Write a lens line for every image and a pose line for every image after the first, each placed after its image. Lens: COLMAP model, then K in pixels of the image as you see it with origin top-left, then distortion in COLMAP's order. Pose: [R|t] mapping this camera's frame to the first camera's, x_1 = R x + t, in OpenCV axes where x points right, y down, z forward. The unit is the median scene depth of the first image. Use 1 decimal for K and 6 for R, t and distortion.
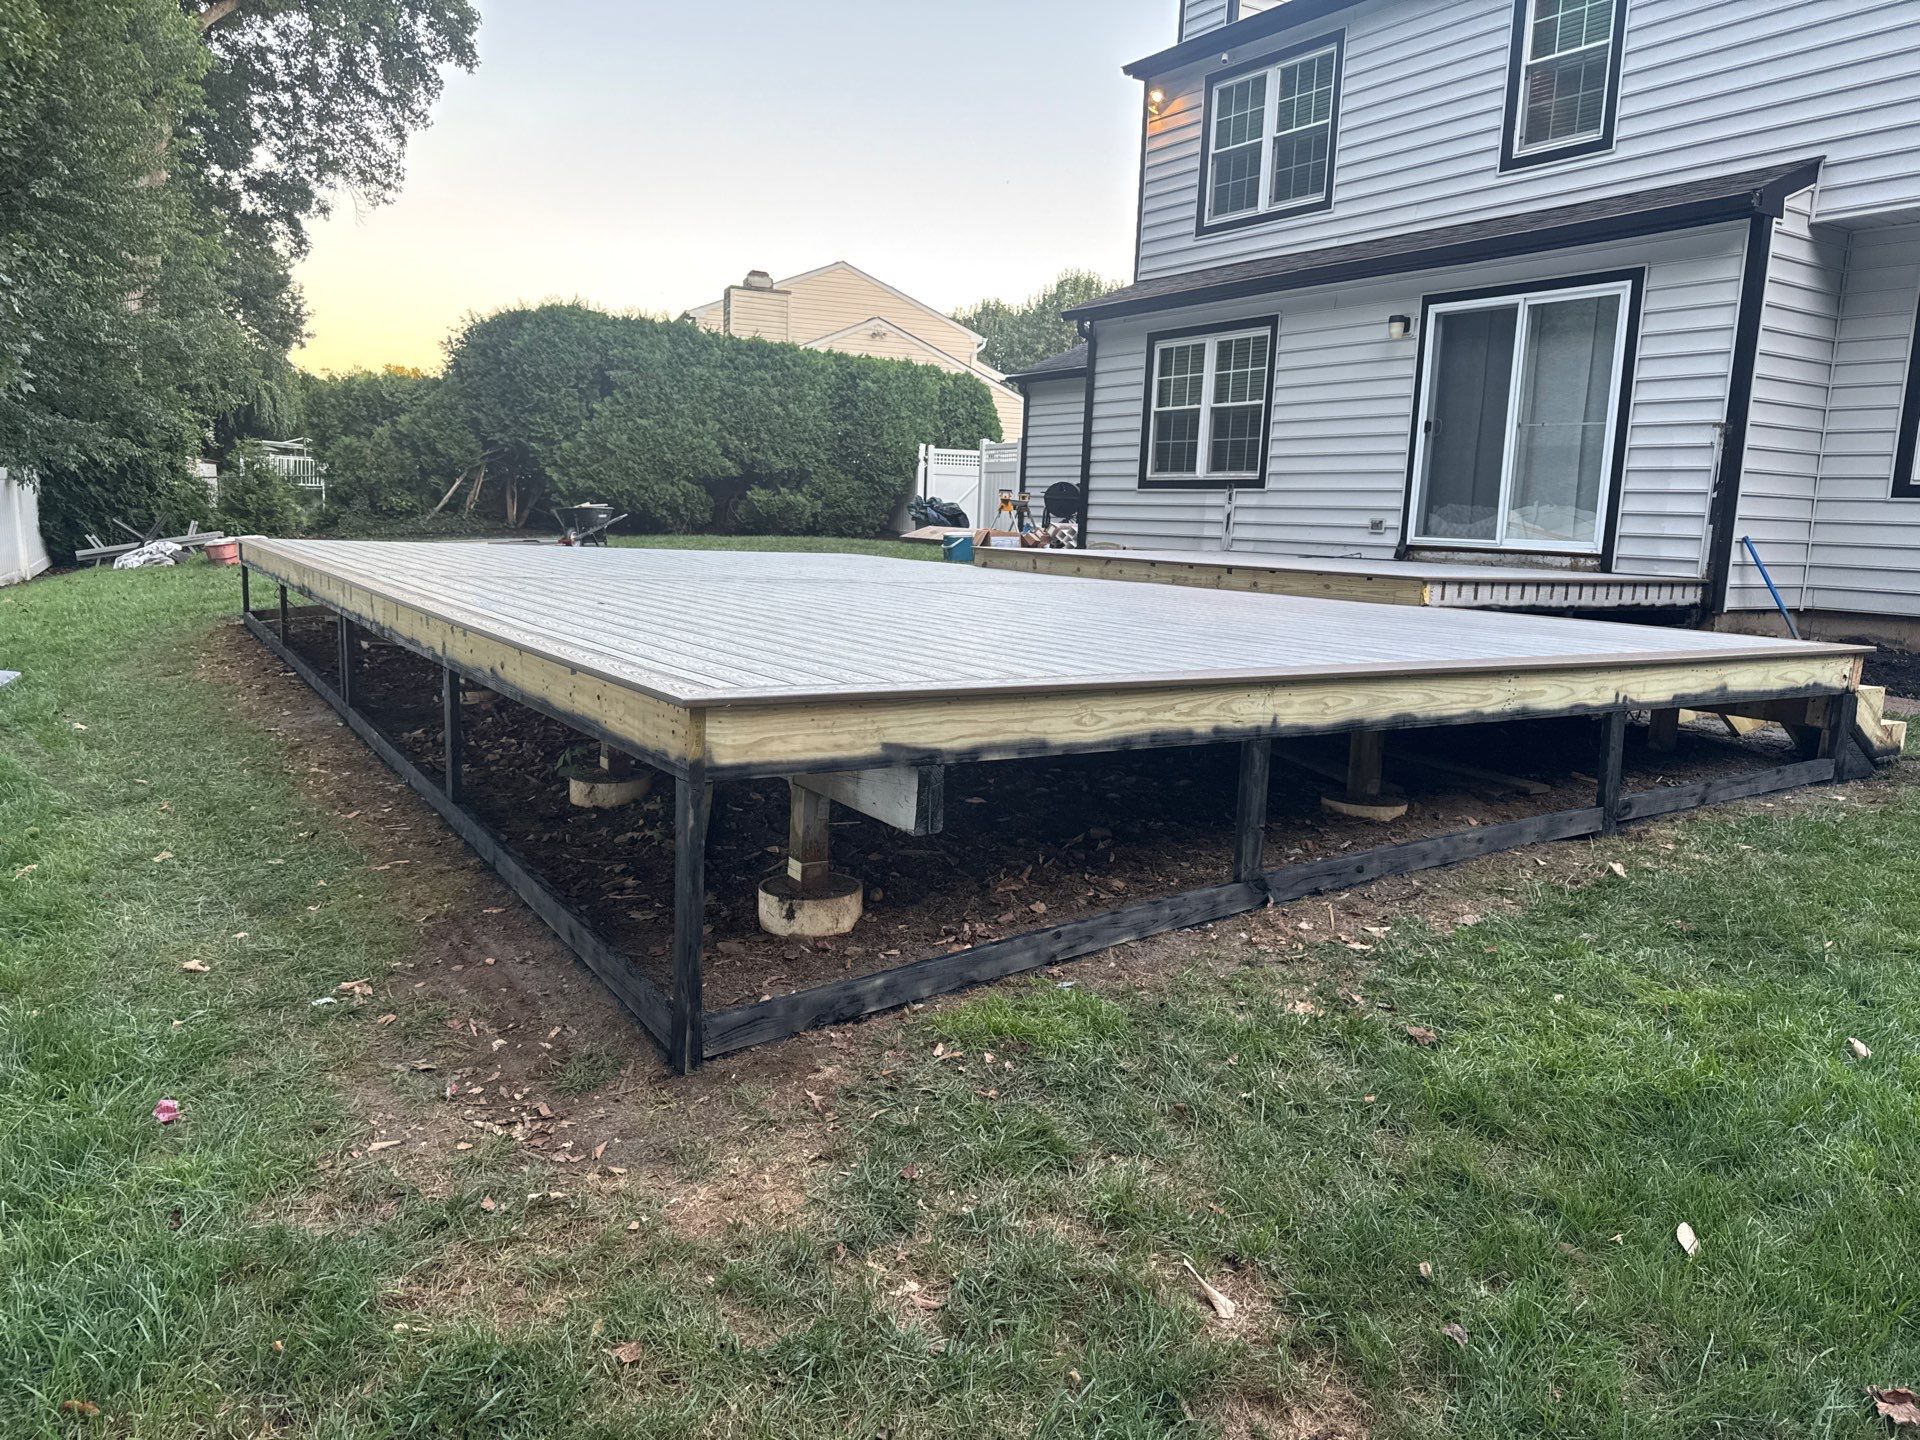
lens RADIAL K [[1353.6, 0, 960.0], [0, 1353.6, 720.0], [0, 0, 1]] dist [0.099630, -0.128851]
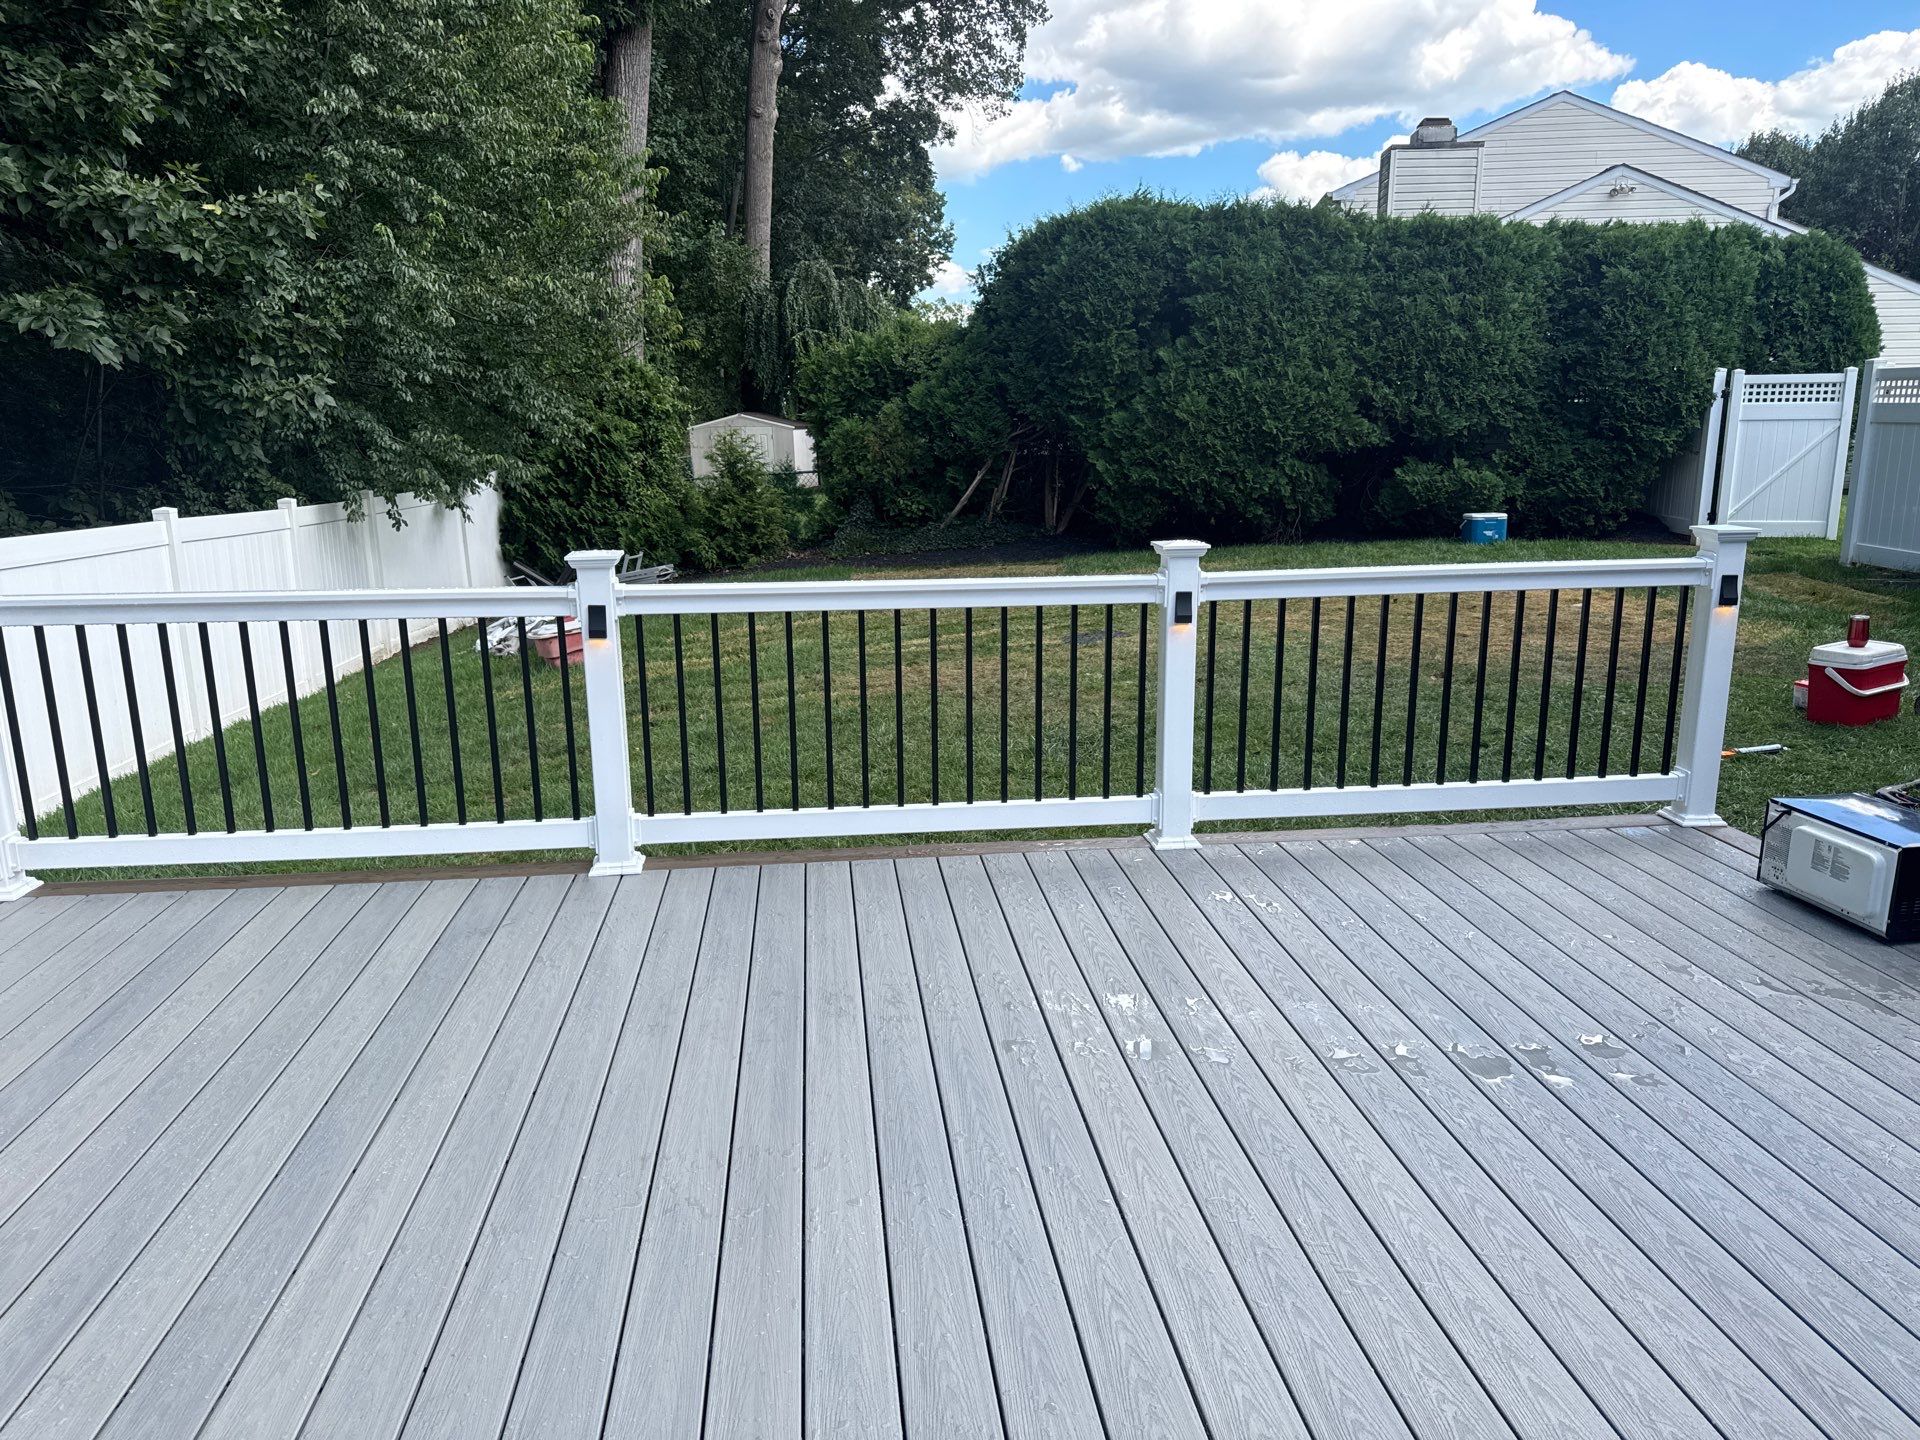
lens RADIAL K [[1353.6, 0, 960.0], [0, 1353.6, 720.0], [0, 0, 1]] dist [0.099630, -0.128851]
pose [[0.895833, 0.049987, -0.441570, -0.053071], [-0.020580, 0.997254, 0.071141, -0.093932], [0.443914, -0.054643, 0.894402, 0.344281]]
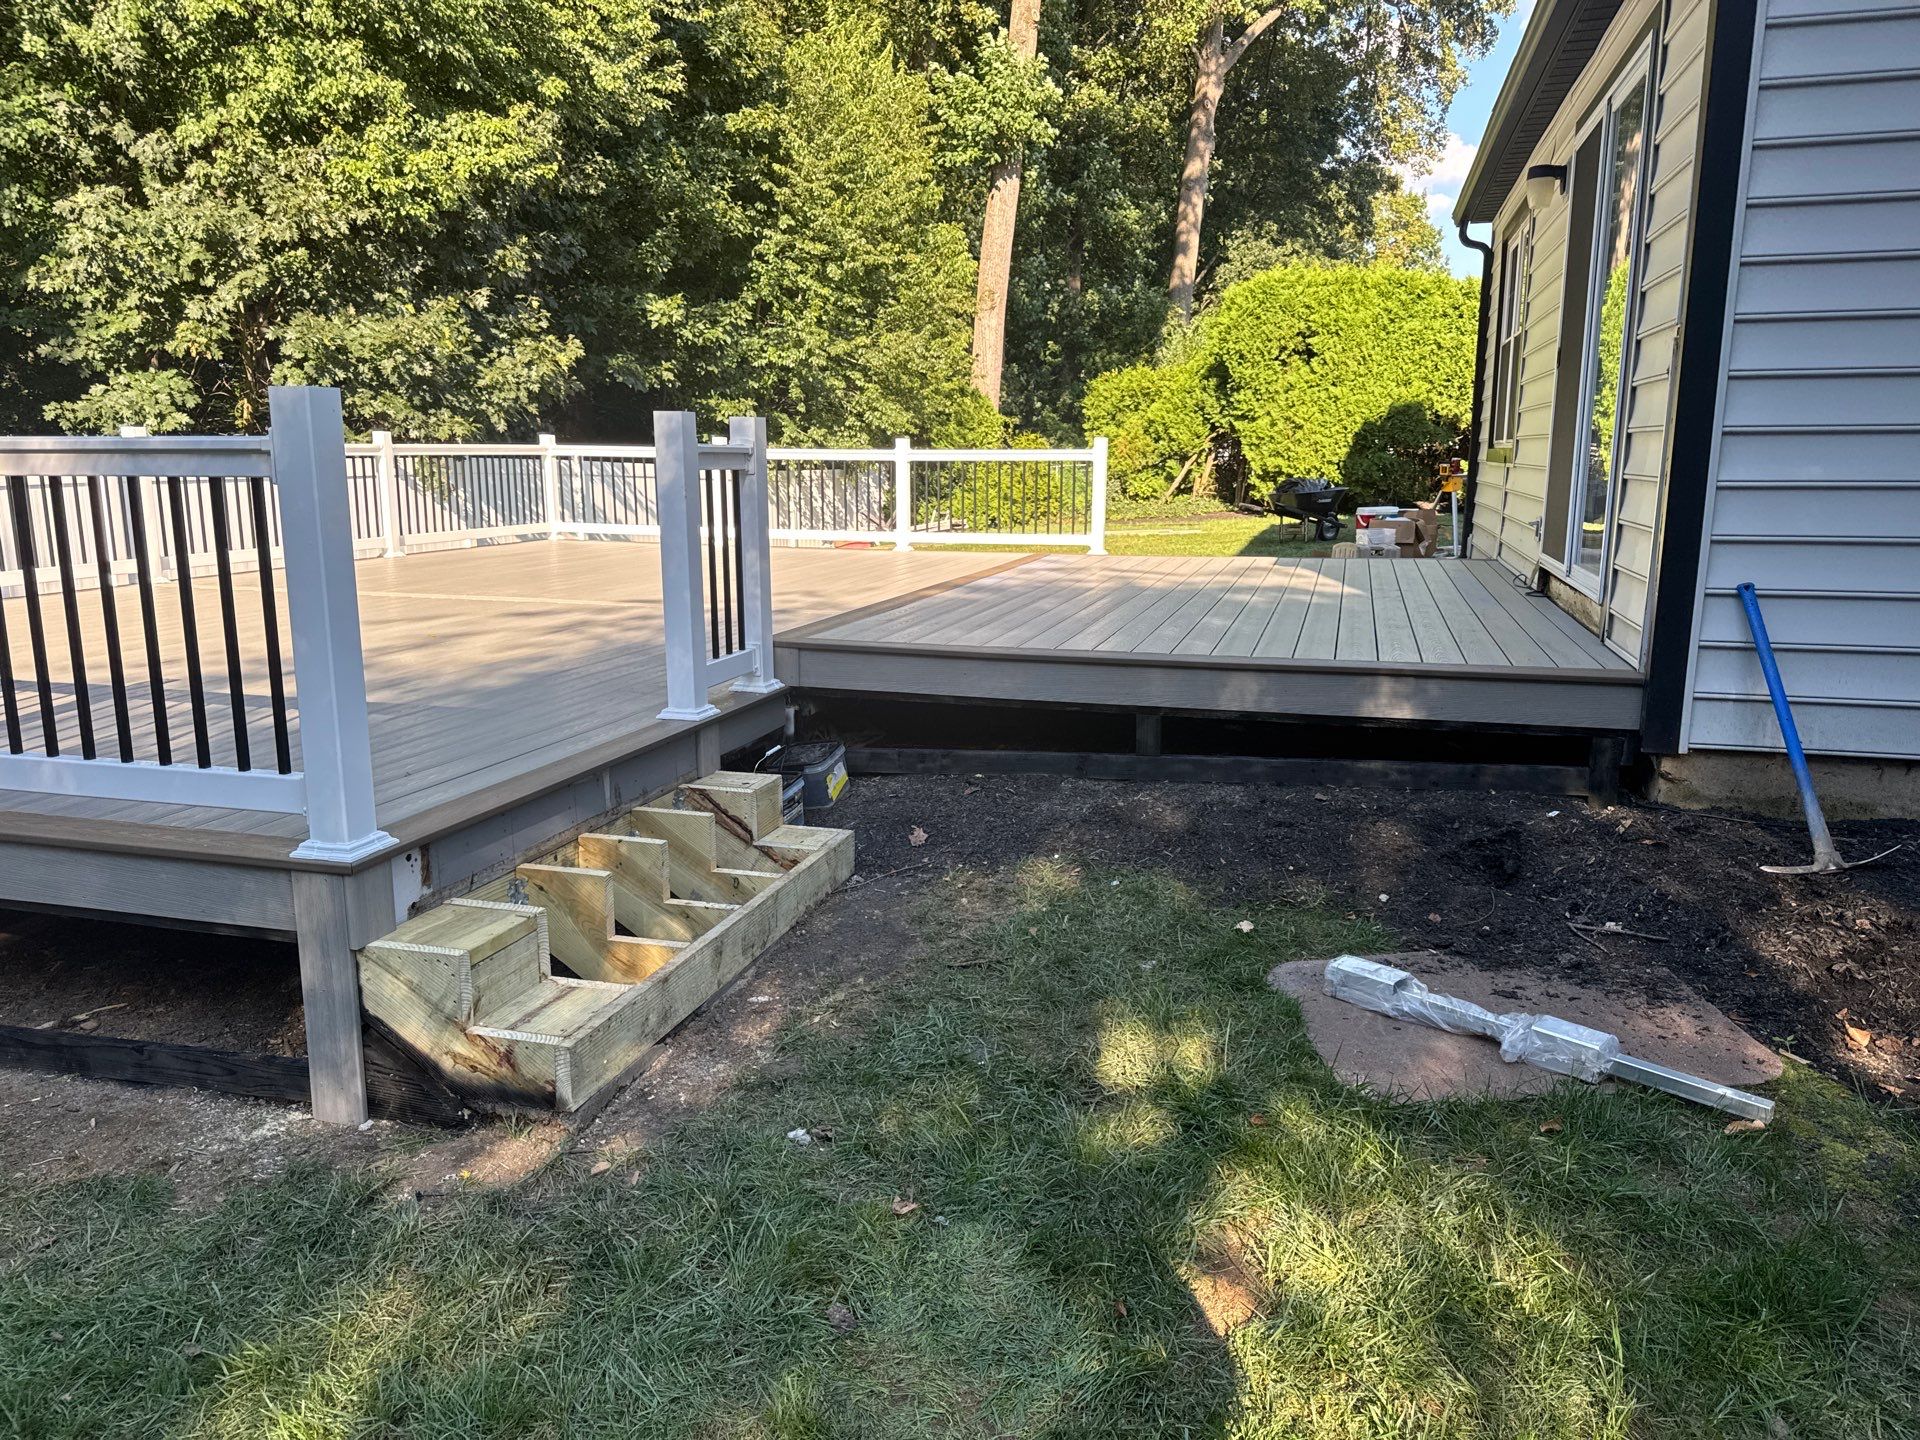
lens RADIAL K [[1365.3, 0, 960.0], [0, 1365.3, 720.0], [0, 0, 1]] dist [0.105370, -0.260294]
pose [[0.665251, 0.104328, -0.739295, 0.285415], [-0.083834, 0.994365, 0.064885, -0.037379], [0.741898, 0.018813, 0.670249, 0.196637]]
